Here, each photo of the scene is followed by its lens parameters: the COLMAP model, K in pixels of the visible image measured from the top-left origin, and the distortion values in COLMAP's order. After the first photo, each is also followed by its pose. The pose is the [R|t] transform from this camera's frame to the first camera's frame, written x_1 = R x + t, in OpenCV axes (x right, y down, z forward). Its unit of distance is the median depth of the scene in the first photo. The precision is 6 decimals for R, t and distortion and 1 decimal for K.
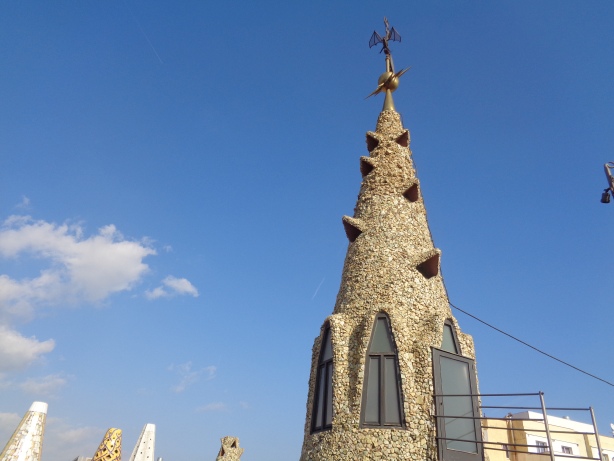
lens RADIAL K [[480.3, 0, 307.0], [0, 480.3, 230.5], [0, 0, 1]] dist [-0.005280, -0.001675]
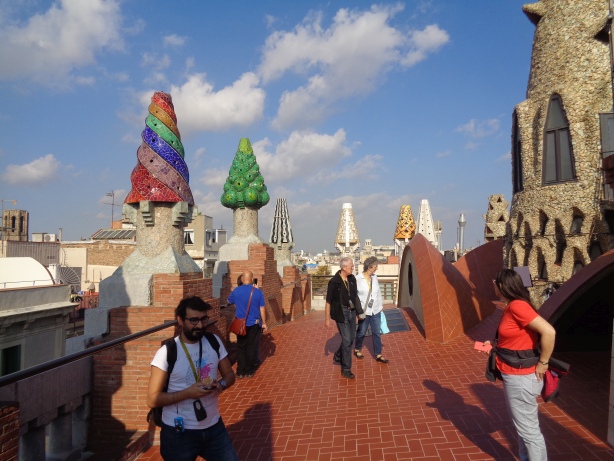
lens RADIAL K [[456.2, 0, 307.0], [0, 456.2, 230.5], [0, 0, 1]] dist [0.000173, 0.000121]
pose [[0.788109, -0.124944, -0.602722, 0.322432], [0.389831, 0.859093, 0.331647, -0.162952], [0.476357, -0.496334, 0.725766, -0.308628]]
